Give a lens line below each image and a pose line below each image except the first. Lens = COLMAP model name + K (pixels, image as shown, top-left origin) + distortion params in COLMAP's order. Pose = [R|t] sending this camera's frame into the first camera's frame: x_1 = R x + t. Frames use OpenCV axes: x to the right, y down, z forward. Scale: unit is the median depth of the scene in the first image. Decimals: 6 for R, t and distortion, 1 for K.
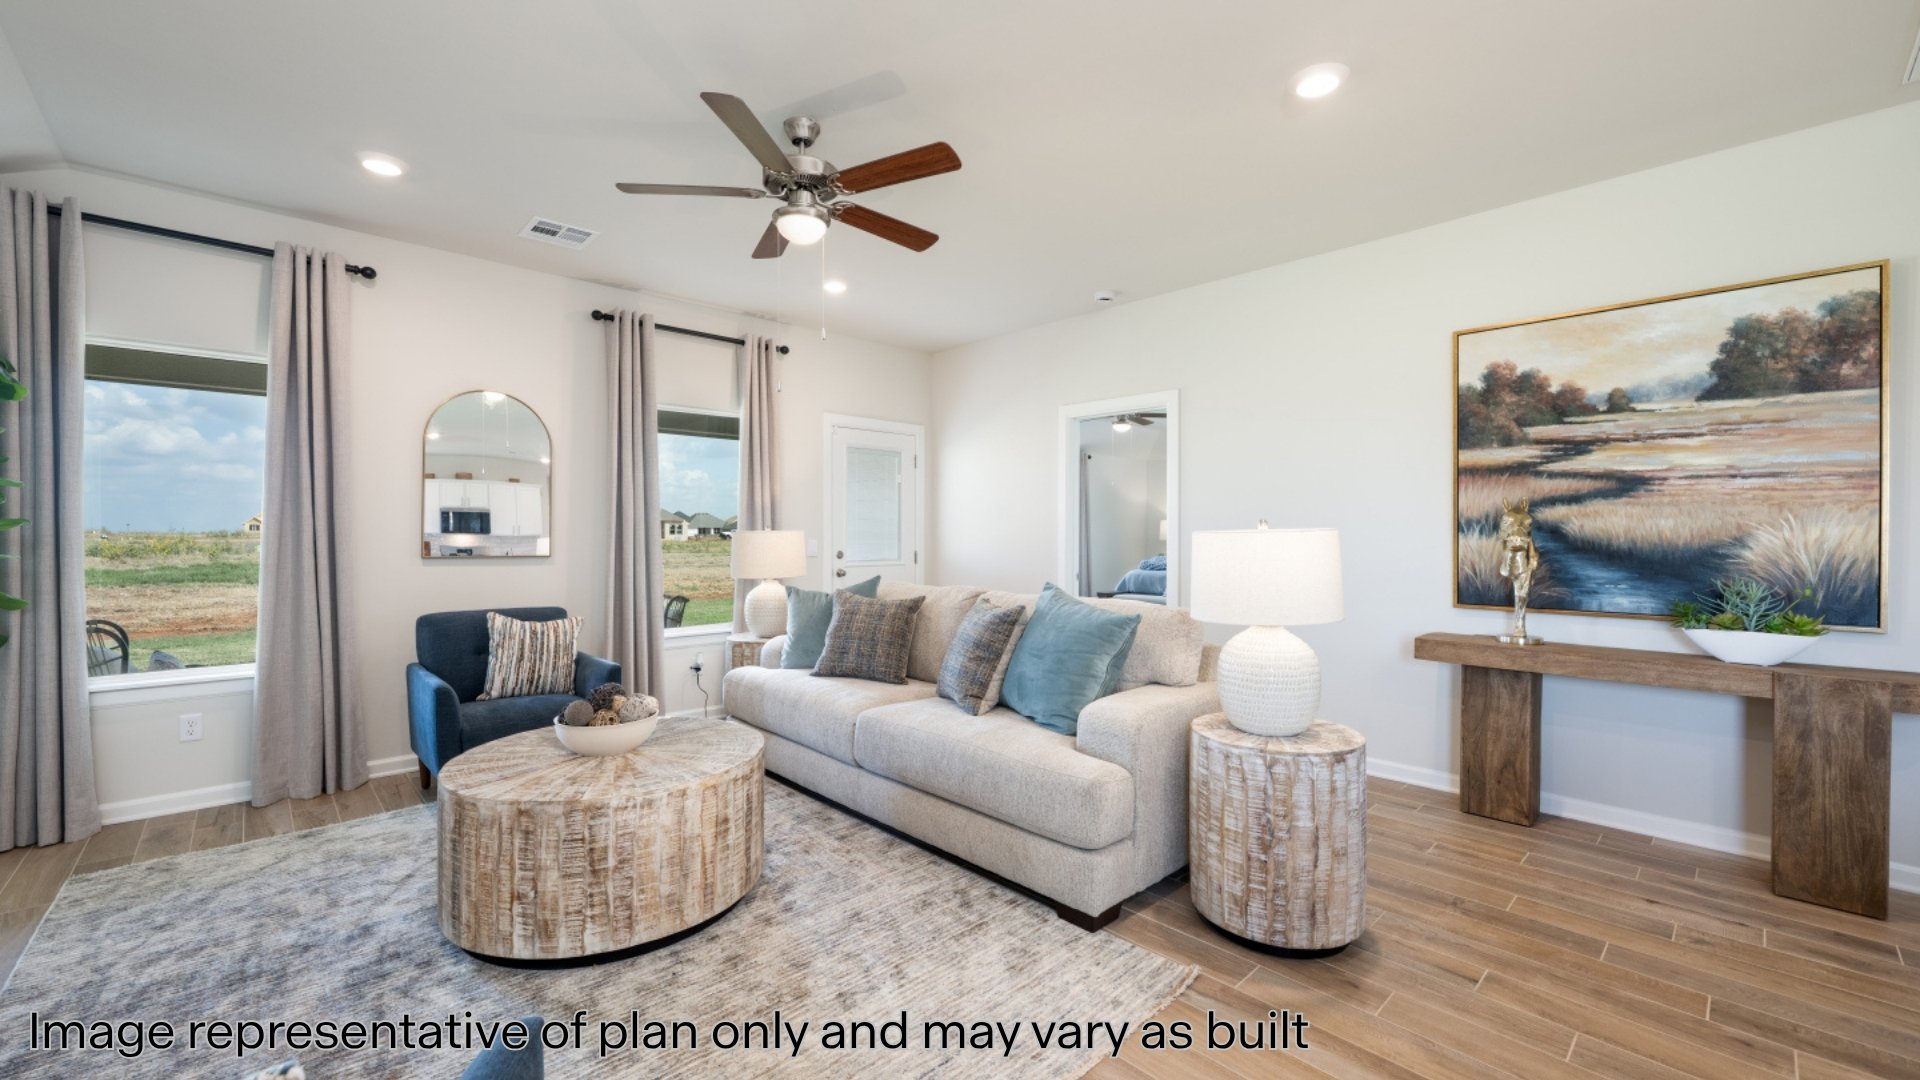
lens RADIAL K [[765.1, 0, 947.5], [0, 765.1, 541.7], [0, 0, 1]] dist [0.001020, -0.000136]
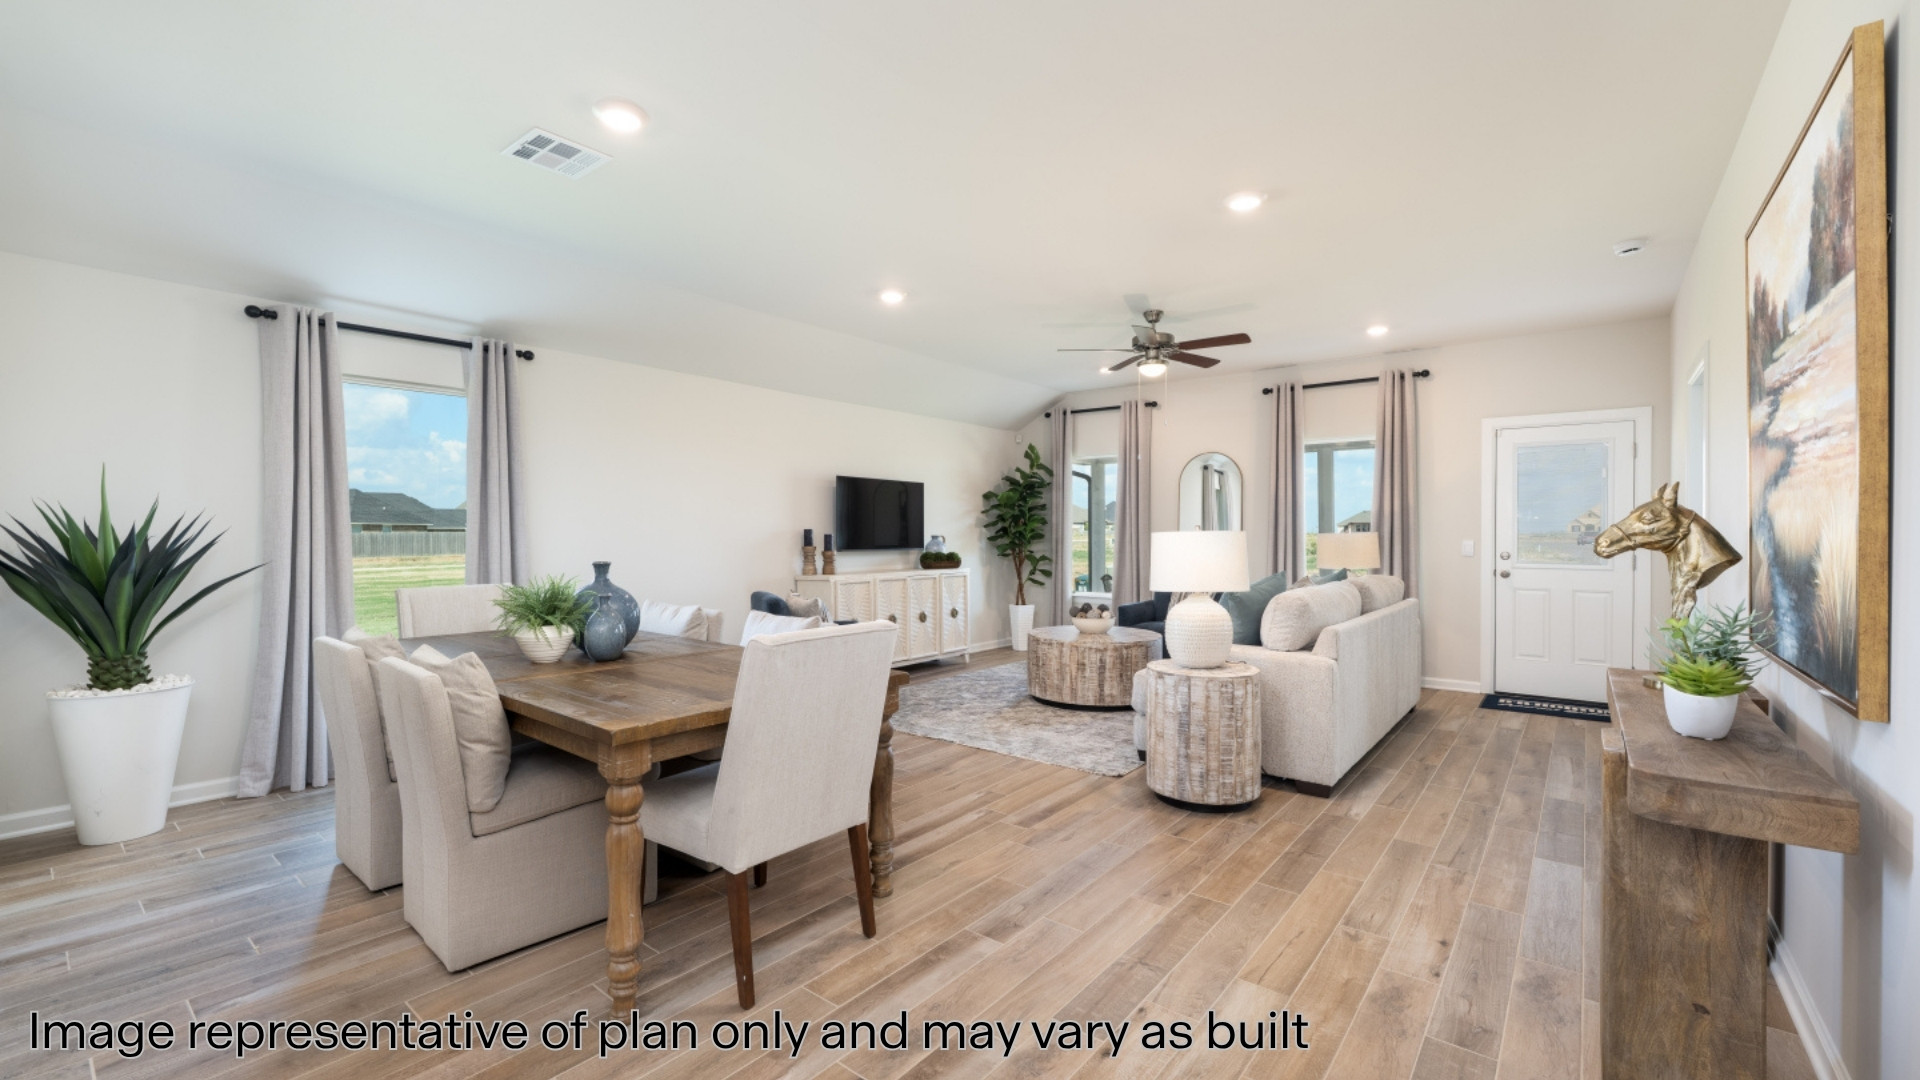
lens RADIAL K [[765.1, 0, 952.9], [0, 765.1, 536.8], [0, 0, 1]] dist [0.001020, -0.000136]
pose [[0.142000, 0.004235, -0.989858, 1.852887], [-0.011858, 0.999926, 0.002577, -0.002772], [0.989796, 0.011371, 0.142040, 0.317557]]
